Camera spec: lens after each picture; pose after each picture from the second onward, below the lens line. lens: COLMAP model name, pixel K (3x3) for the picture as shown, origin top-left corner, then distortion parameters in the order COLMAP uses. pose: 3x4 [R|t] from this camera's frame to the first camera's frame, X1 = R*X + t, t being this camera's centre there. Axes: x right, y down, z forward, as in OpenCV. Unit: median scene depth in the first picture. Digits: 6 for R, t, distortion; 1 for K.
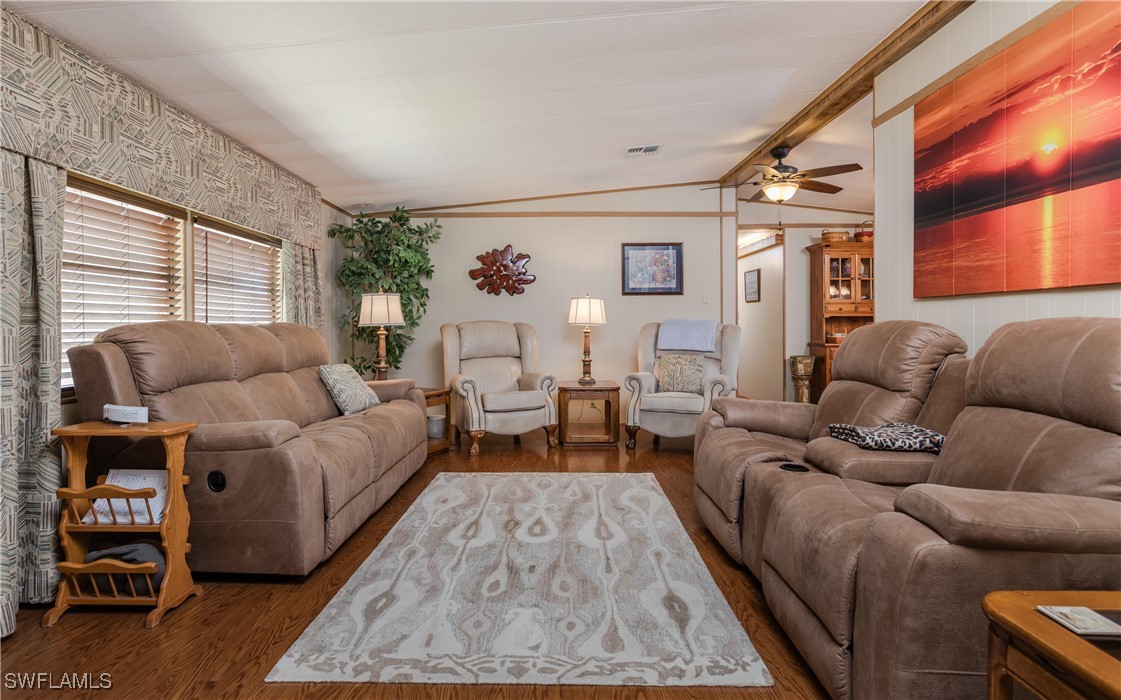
lens RADIAL K [[585.0, 0, 556.6], [0, 585.0, 328.3], [0, 0, 1]] dist [-0.000745, -0.000037]
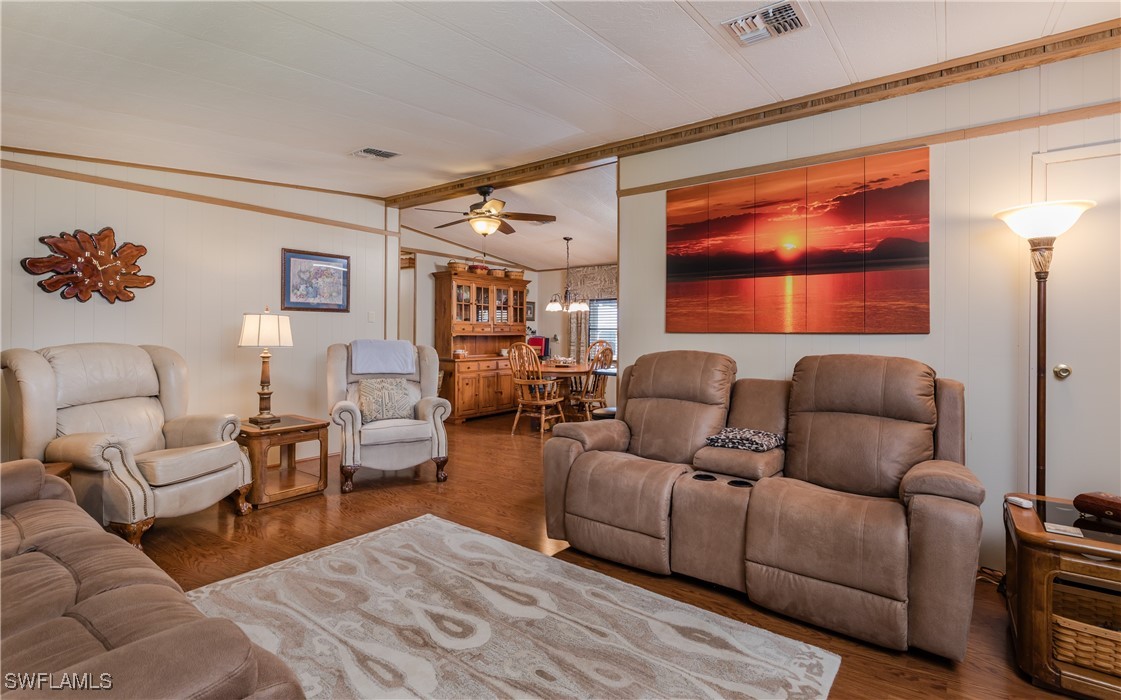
lens RADIAL K [[524.1, 0, 578.8], [0, 524.1, 329.4], [0, 0, 1]] dist [-0.003195, -0.000478]
pose [[0.595322, 0.015053, 0.803347, -0.484297], [-0.003765, 0.999866, -0.015946, -0.038257], [-0.803479, 0.006469, 0.595298, 0.439407]]
